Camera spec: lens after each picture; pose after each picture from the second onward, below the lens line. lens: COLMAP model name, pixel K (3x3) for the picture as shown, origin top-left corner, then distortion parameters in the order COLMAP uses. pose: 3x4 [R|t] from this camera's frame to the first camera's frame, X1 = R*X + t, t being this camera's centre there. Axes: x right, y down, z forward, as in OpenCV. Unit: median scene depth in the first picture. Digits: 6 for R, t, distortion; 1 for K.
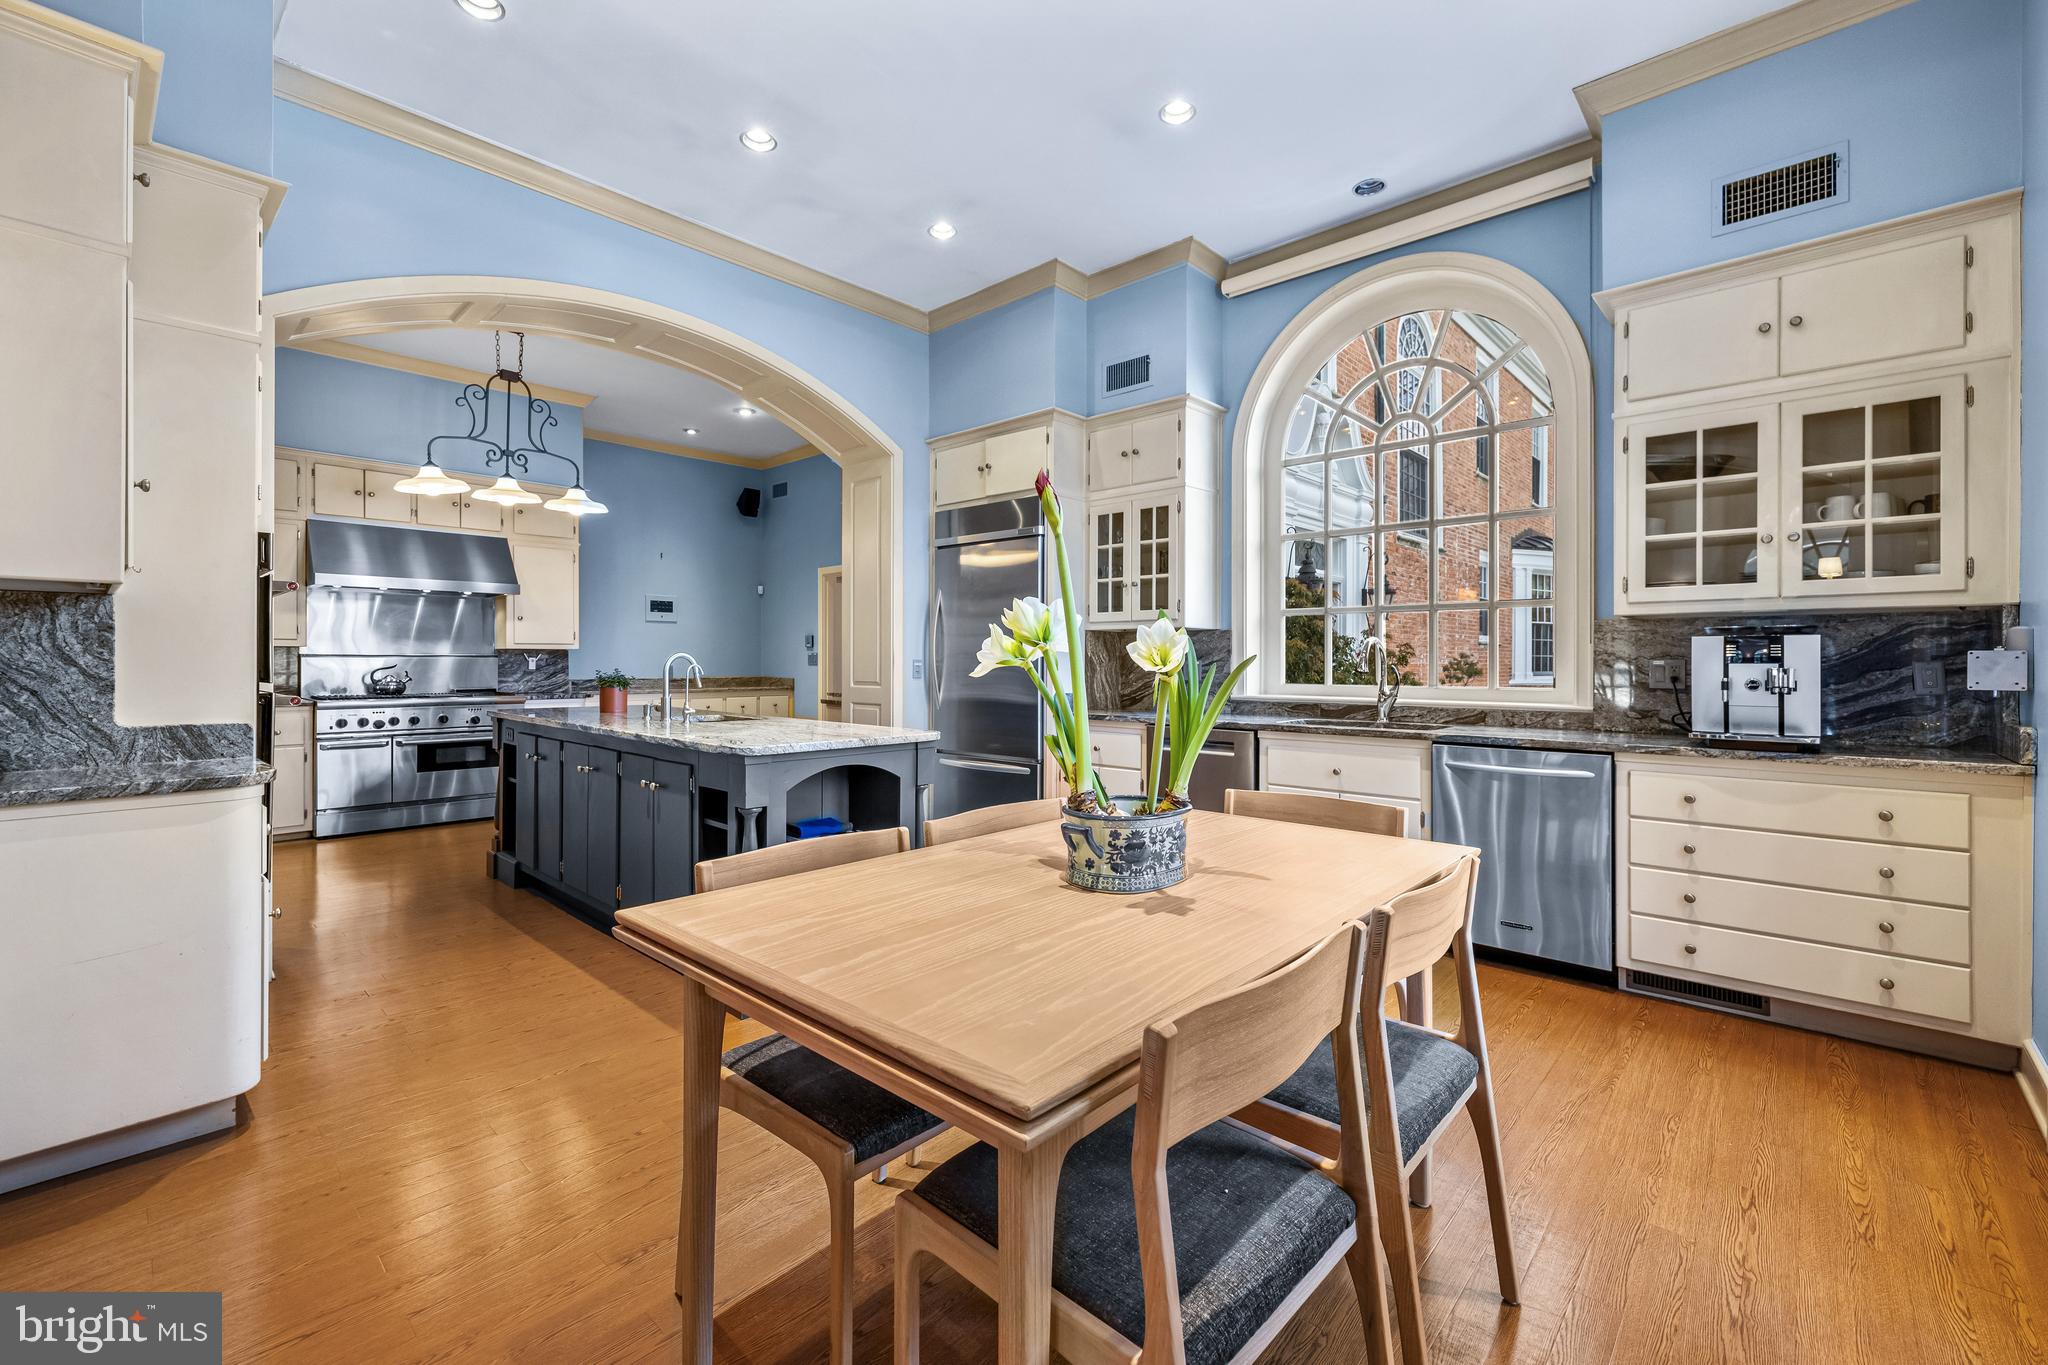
lens RADIAL K [[865.8, 0, 1033.0], [0, 865.8, 653.9], [0, 0, 1]] dist [0.001010, -0.000039]
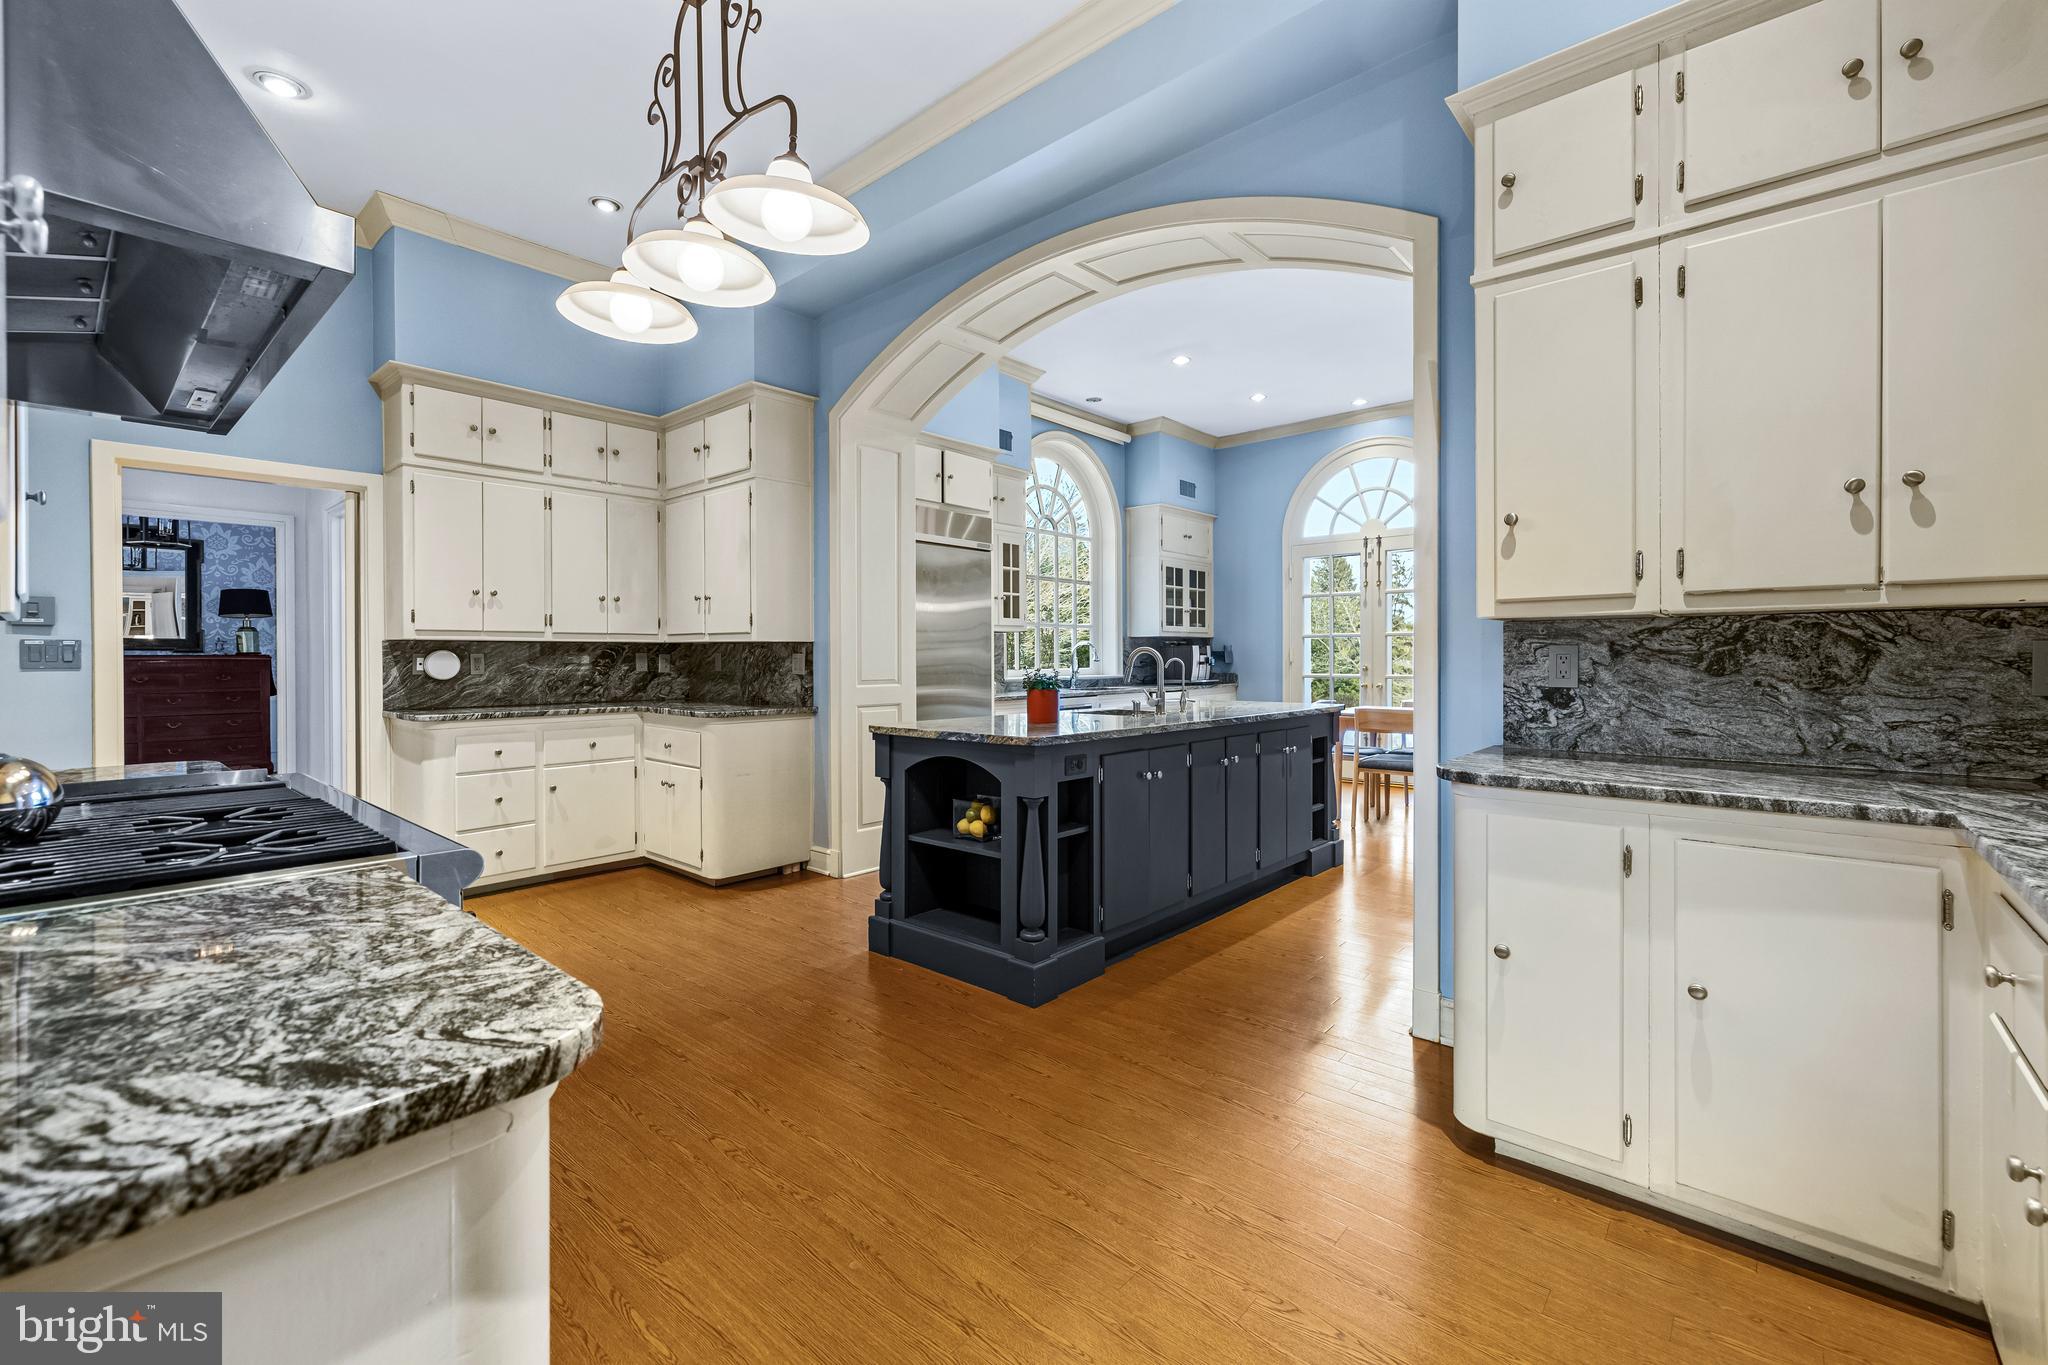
lens RADIAL K [[865.8, 0, 1033.0], [0, 865.8, 653.9], [0, 0, 1]] dist [0.001010, -0.000039]
pose [[-0.028069, 0.007044, 0.999581, -1.668667], [0.001842, 0.999974, -0.006995, 0.021116], [-0.999604, 0.001645, -0.028081, 1.350982]]
